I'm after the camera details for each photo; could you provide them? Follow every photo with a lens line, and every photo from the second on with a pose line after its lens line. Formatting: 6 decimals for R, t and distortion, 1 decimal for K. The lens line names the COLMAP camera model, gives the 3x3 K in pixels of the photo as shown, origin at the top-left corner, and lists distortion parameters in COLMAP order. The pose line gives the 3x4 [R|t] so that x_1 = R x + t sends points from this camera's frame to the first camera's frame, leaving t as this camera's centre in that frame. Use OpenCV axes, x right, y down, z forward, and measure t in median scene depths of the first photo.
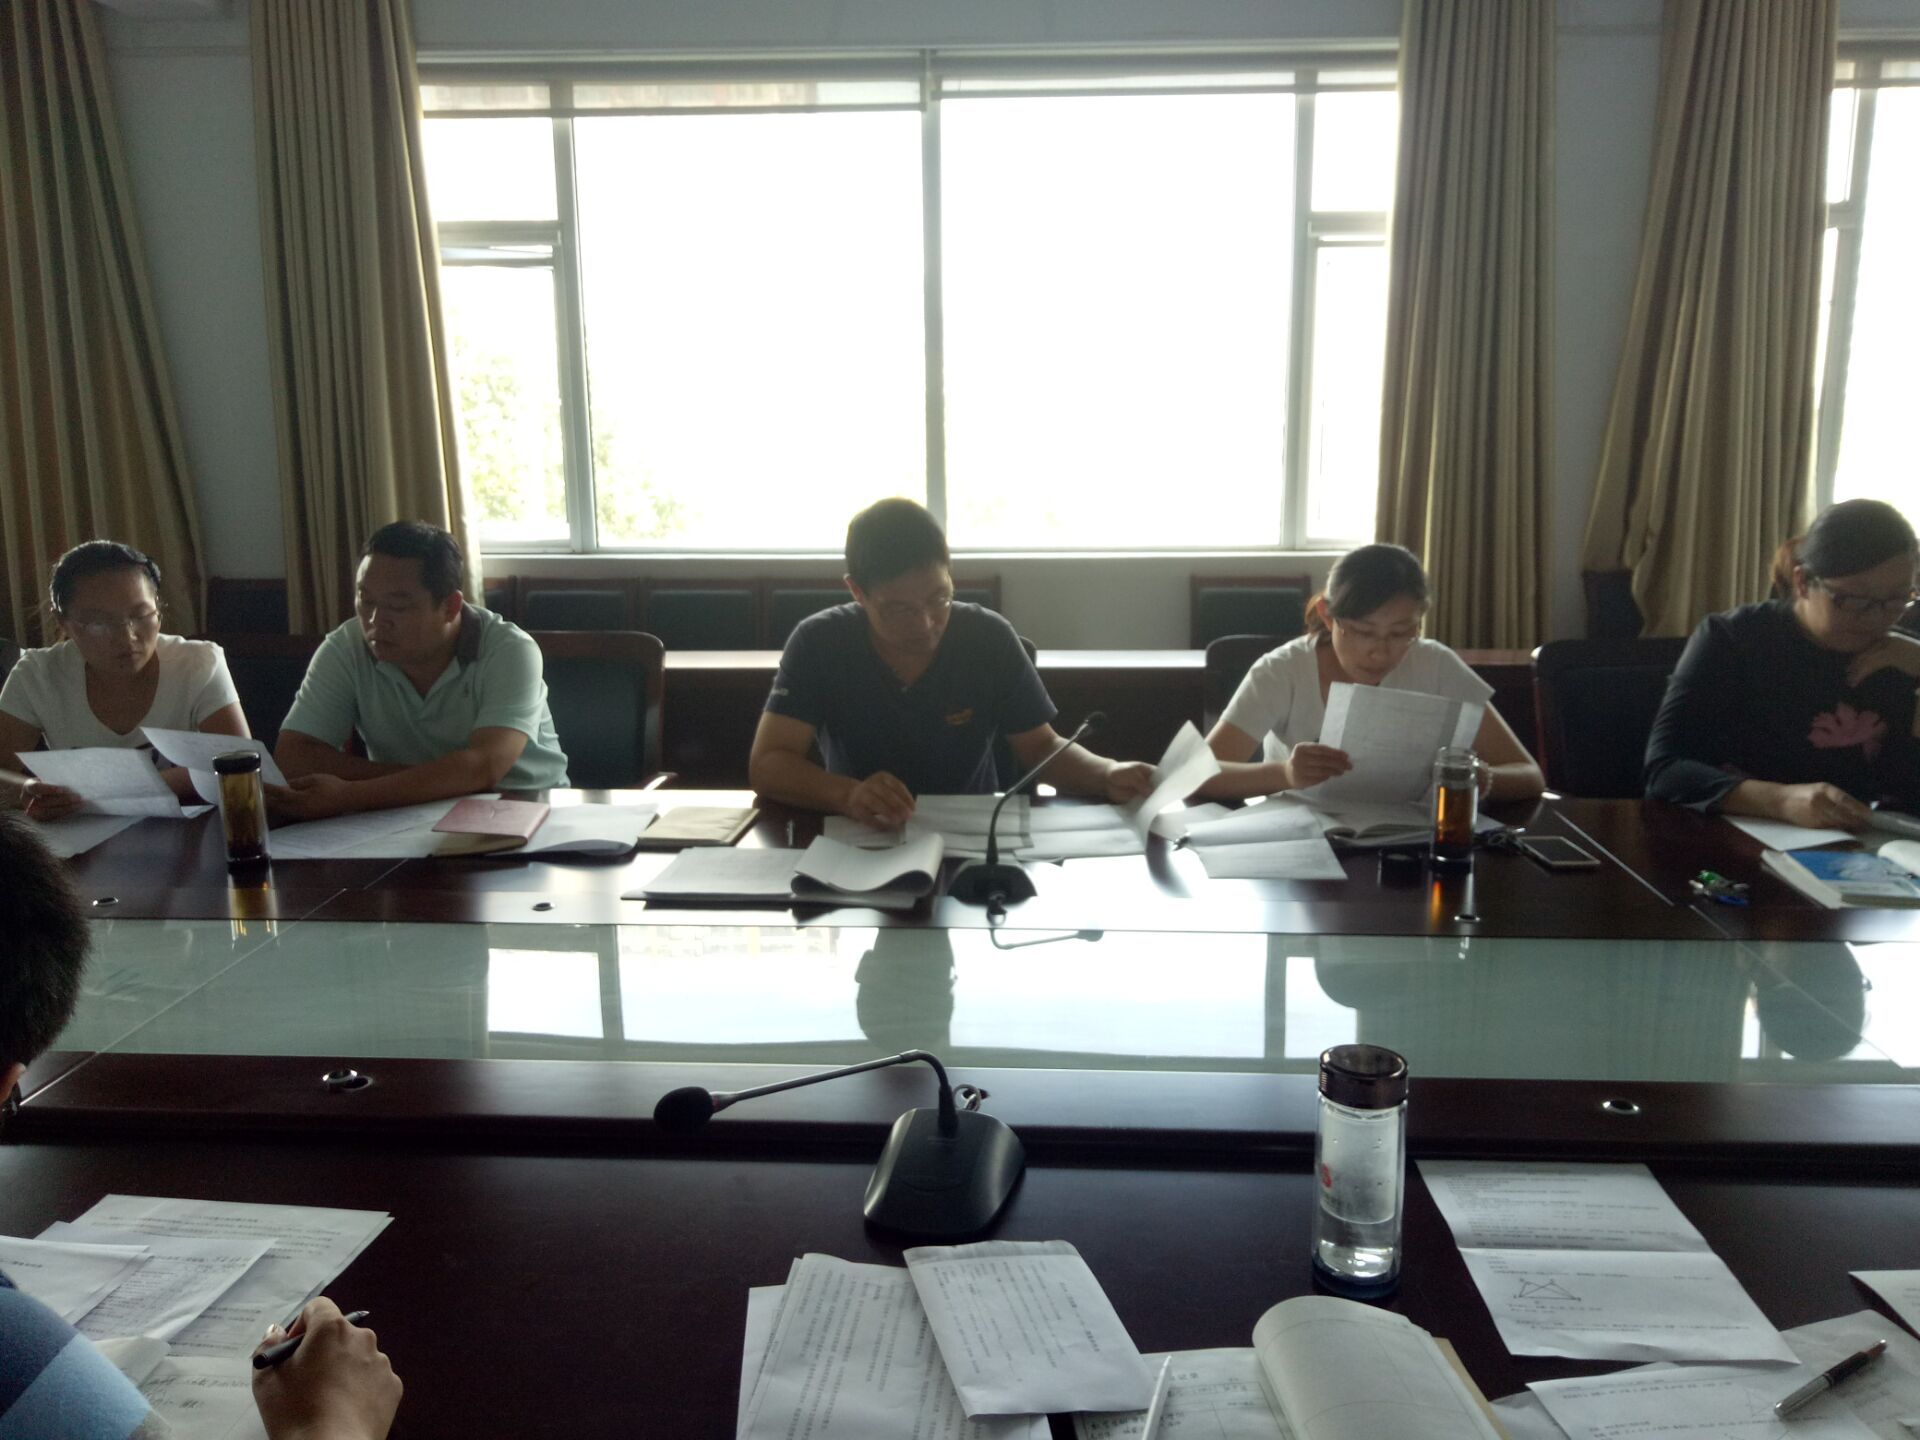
lens RADIAL K [[1412.1, 0, 961.2], [0, 1412.1, 715.5], [0, 0, 1]] dist [0.001658, -0.005029]
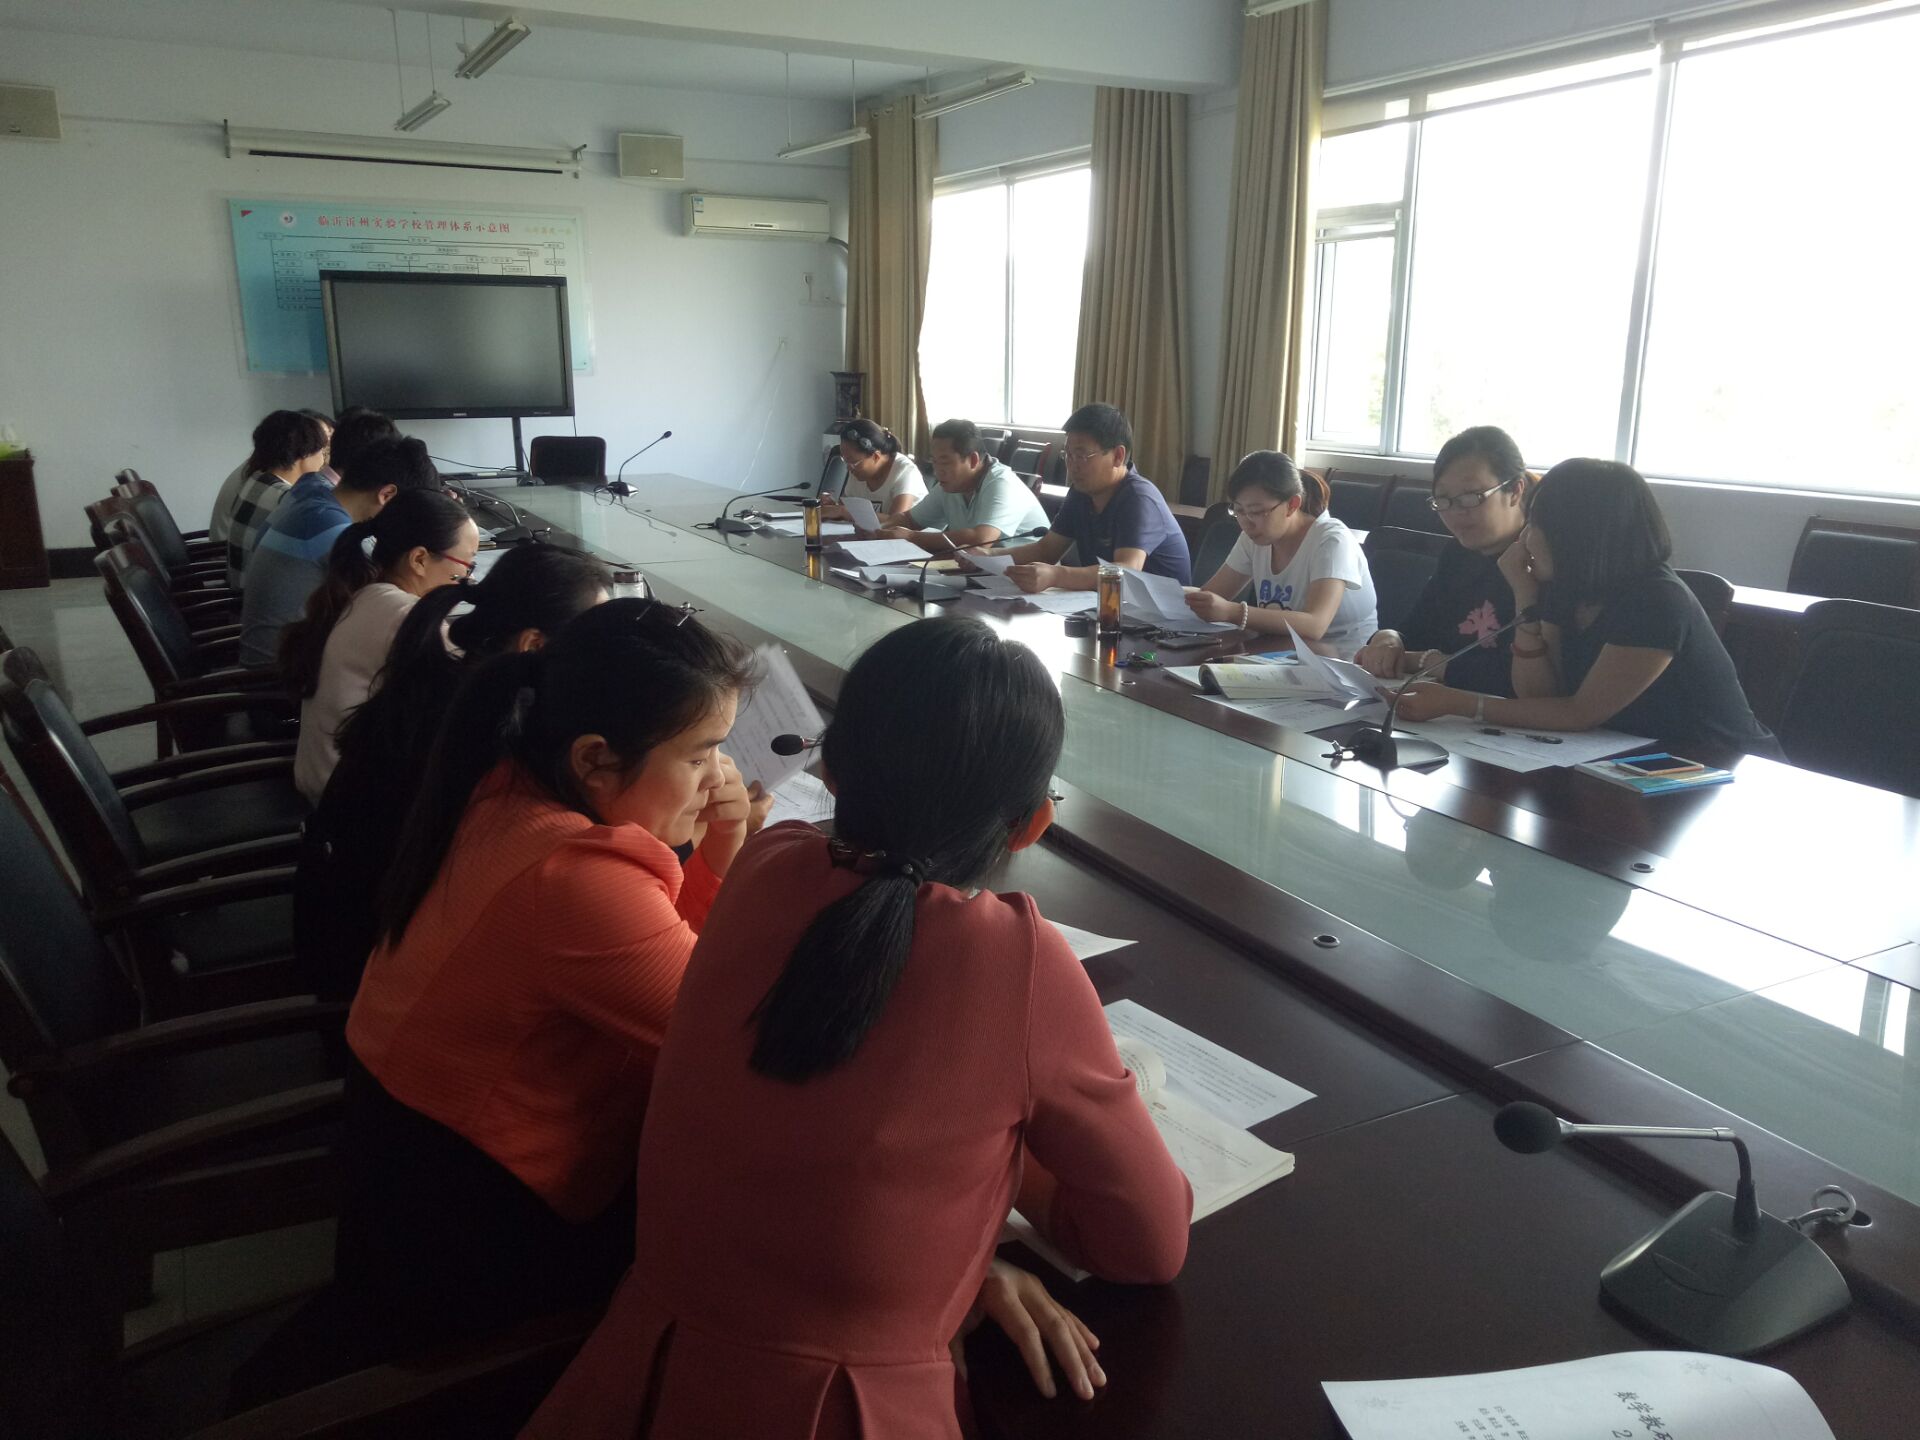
lens RADIAL K [[1412.1, 0, 946.6], [0, 1412.1, 724.1], [0, 0, 1]] dist [0.001658, -0.005029]
pose [[0.509903, 0.221821, -0.831140, 0.708418], [-0.176460, 0.972607, 0.151319, -0.000003], [0.841938, 0.069505, 0.535078, -0.029426]]
